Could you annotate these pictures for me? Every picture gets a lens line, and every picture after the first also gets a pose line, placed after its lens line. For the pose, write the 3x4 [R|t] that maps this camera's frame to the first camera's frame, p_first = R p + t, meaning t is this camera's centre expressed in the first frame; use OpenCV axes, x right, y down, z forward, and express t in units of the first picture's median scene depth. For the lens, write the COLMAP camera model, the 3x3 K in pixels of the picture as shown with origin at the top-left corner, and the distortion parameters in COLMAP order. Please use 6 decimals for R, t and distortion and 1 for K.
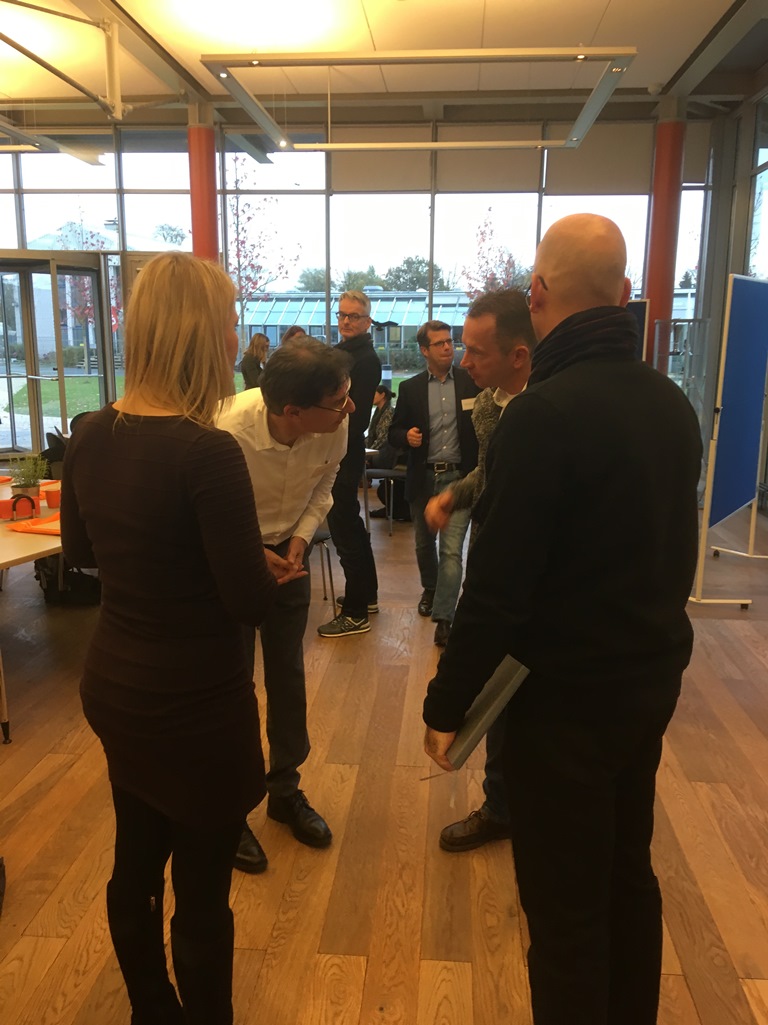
lens RADIAL K [[867.4, 0, 382.4], [0, 867.4, 514.9], [0, 0, 1]] dist [0.016533, -0.014534]
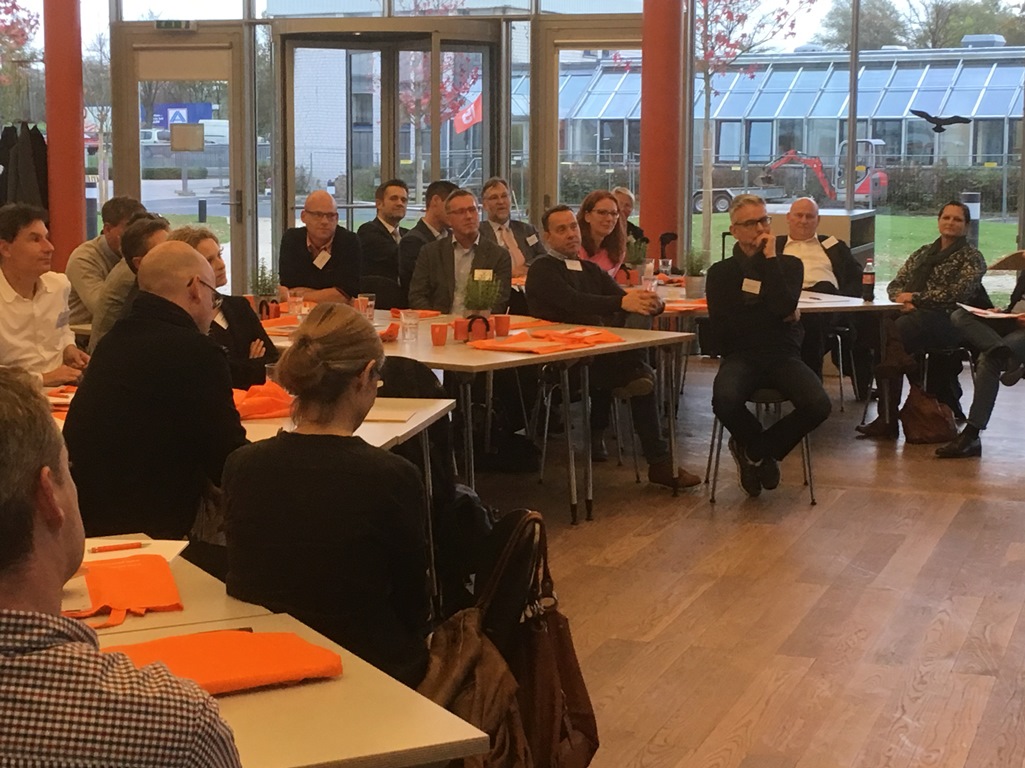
lens RADIAL K [[1948.7, 0, 511.9], [0, 1948.7, 383.6], [0, 0, 1]] dist [-0.033845, 0.000000]
pose [[0.968526, 0.022091, -0.247930, 0.048125], [-0.041813, 0.996339, -0.074567, 0.075346], [0.245375, 0.082587, 0.965904, -0.361558]]
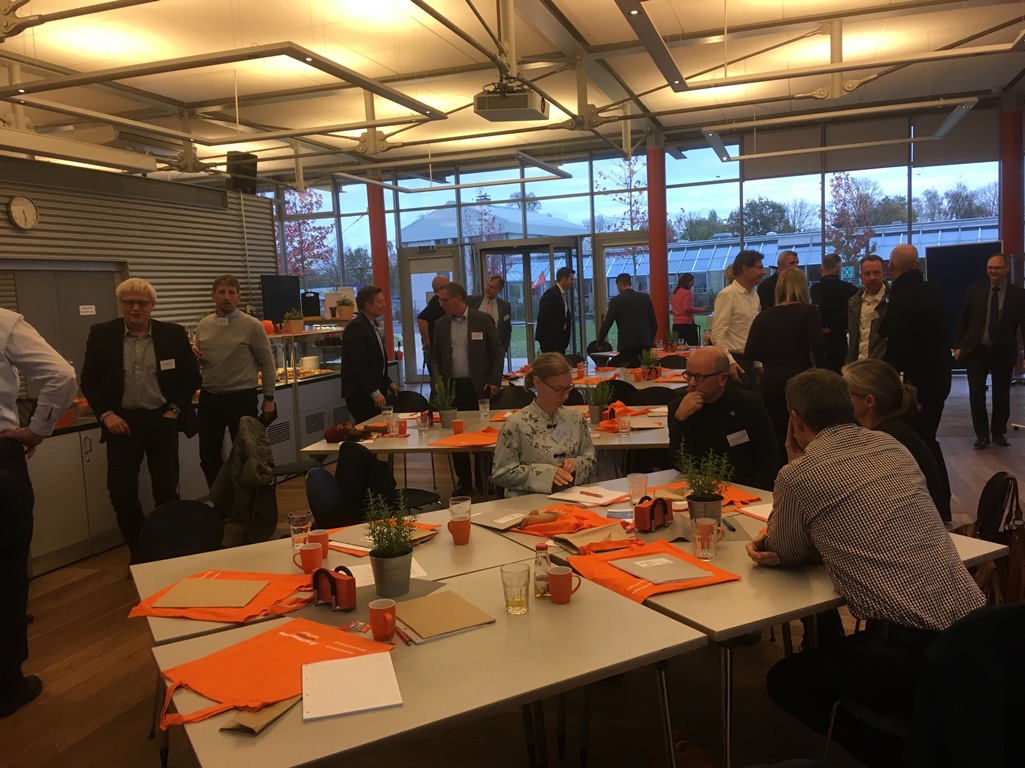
lens RADIAL K [[867.4, 0, 513.5], [0, 867.4, 383.1], [0, 0, 1]] dist [0.016533, -0.014534]
pose [[0.970161, -0.038566, -0.239376, -0.089125], [0.016322, 0.995418, -0.094220, 0.067751], [0.241912, 0.087501, 0.966345, -0.360413]]
